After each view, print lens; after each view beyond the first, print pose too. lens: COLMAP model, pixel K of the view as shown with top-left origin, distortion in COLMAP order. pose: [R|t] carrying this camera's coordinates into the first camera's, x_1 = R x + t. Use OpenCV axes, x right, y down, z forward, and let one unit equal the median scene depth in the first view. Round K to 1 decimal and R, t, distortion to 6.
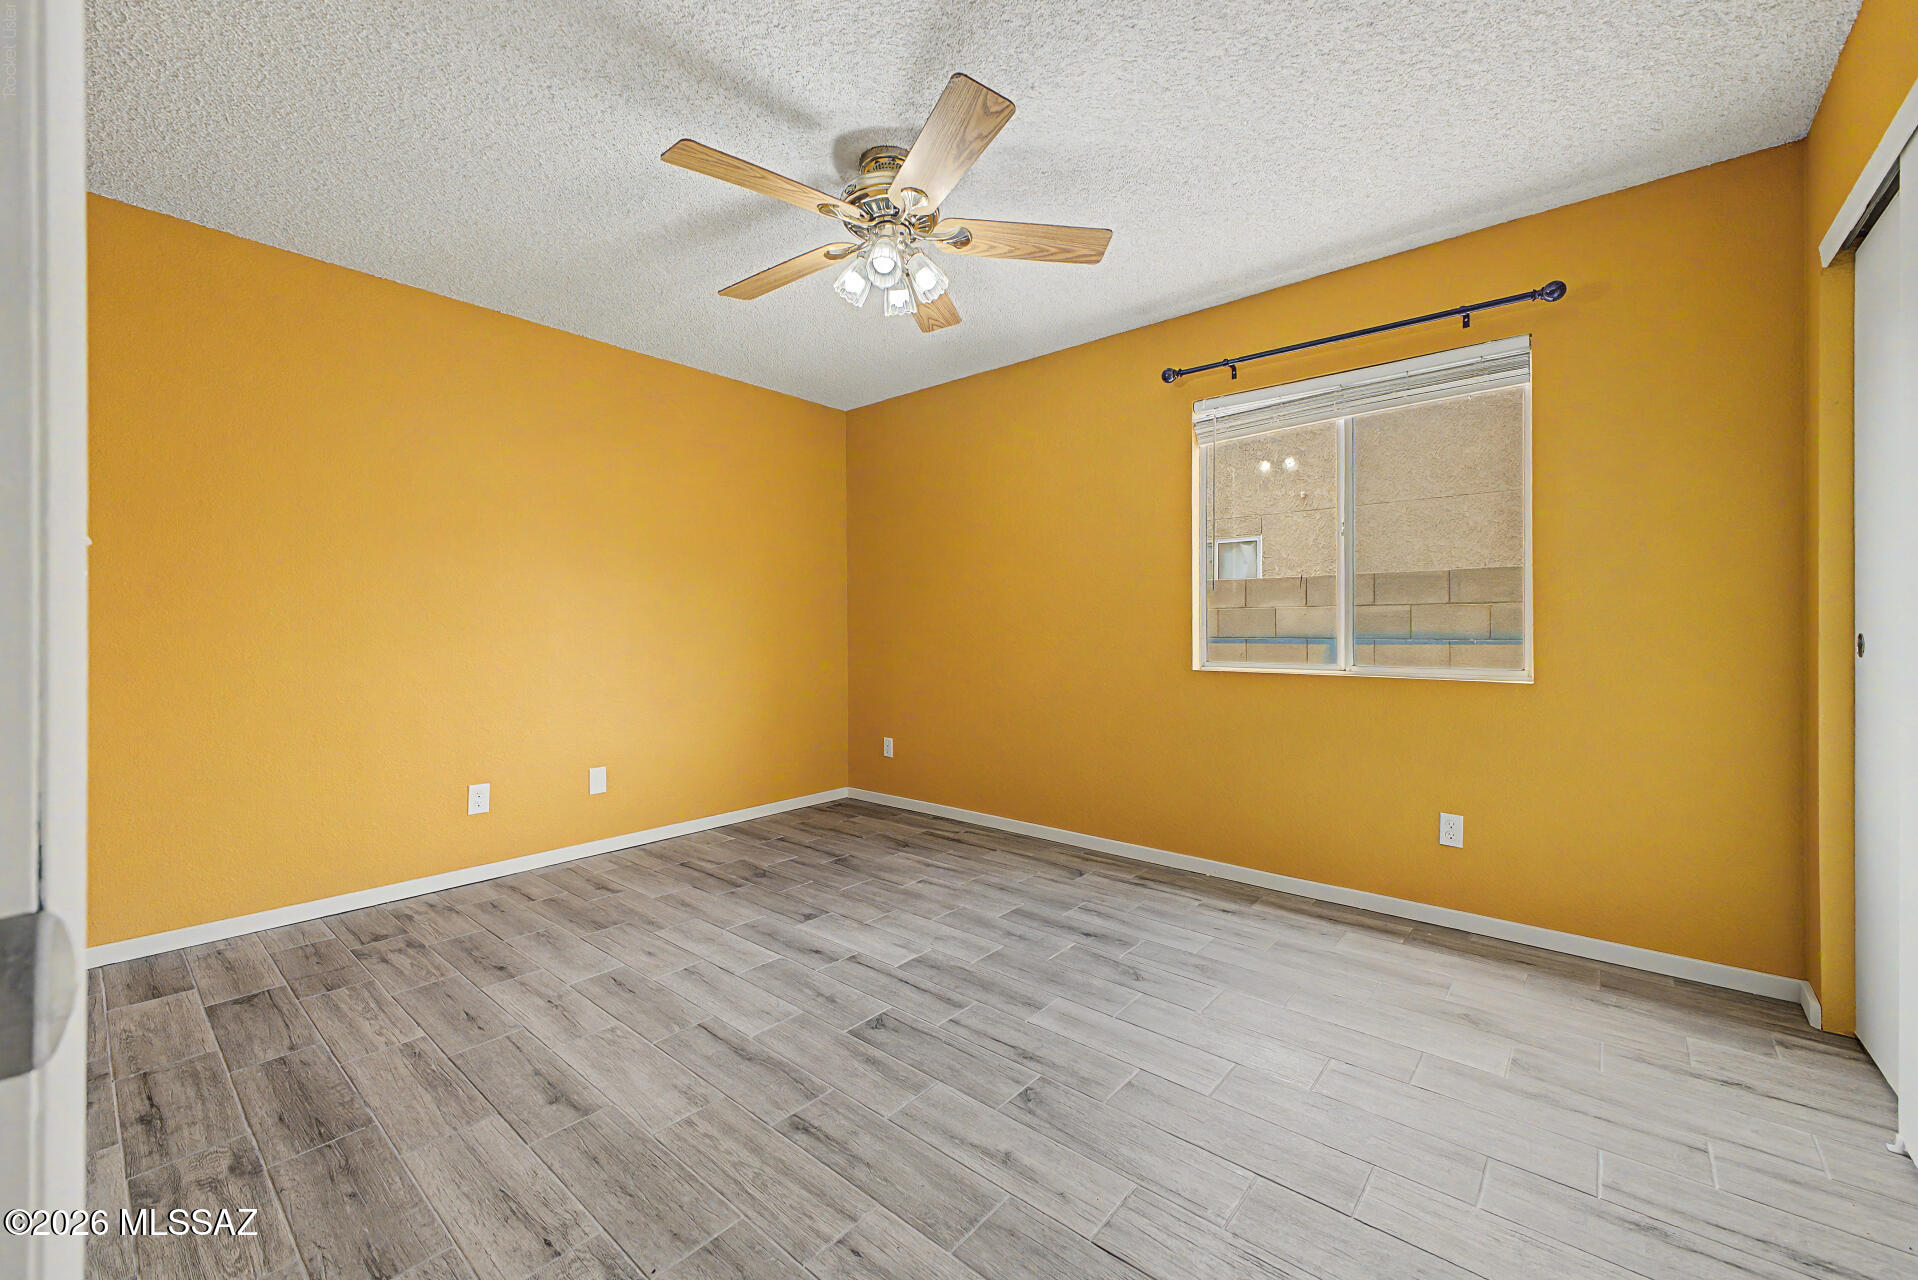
lens RADIAL K [[766.4, 0, 961.8], [0, 766.4, 634.2], [0, 0, 1]] dist [0.020565, -0.006145]
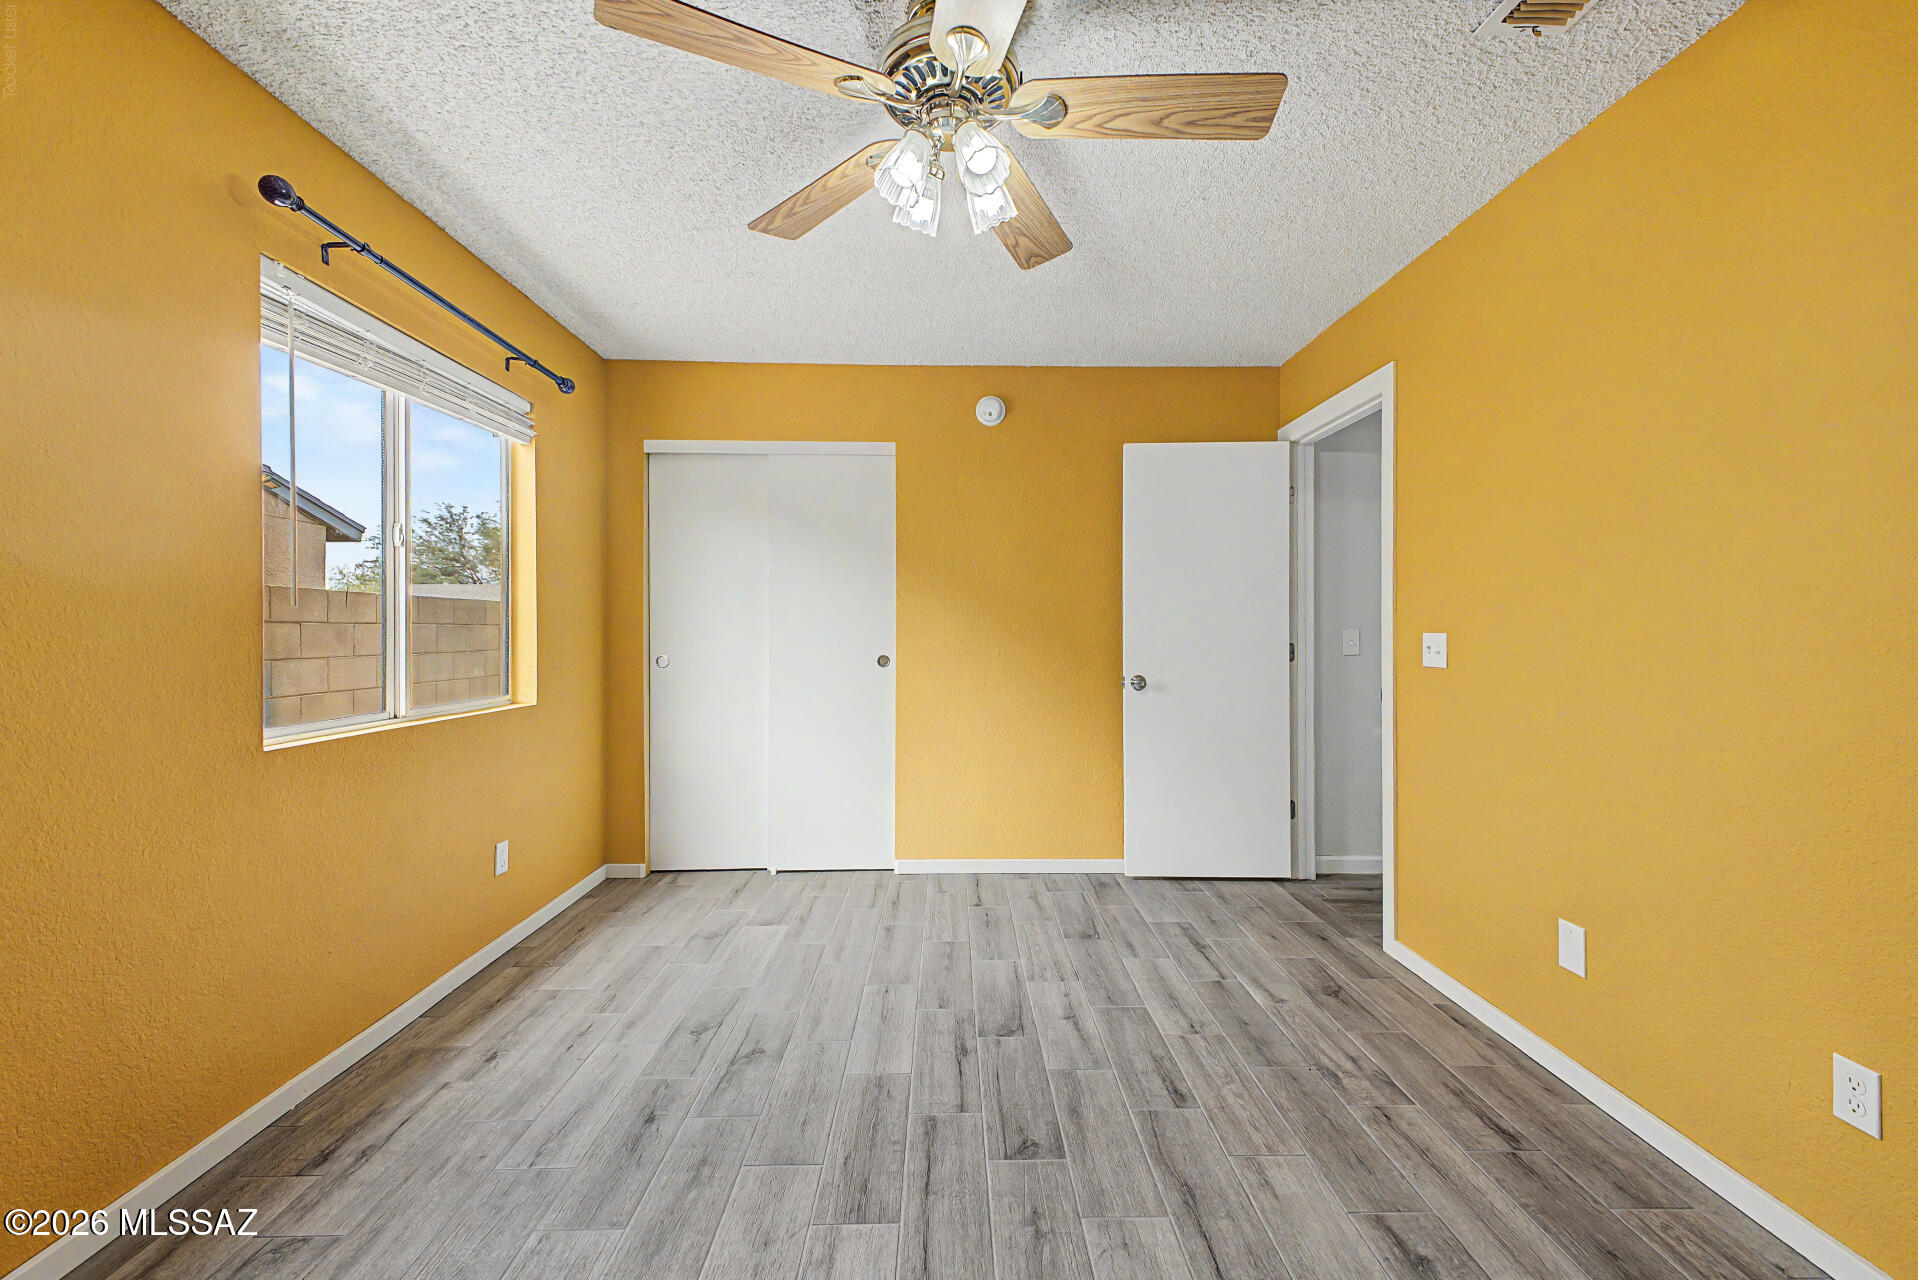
lens RADIAL K [[766.4, 0, 956.0], [0, 766.4, 632.5], [0, 0, 1]] dist [0.020565, -0.006145]
pose [[-0.661603, -0.000265, 0.749854, -0.677323], [0.004455, 0.999981, 0.004283, -0.057197], [-0.749841, 0.006174, -0.661589, 1.585549]]
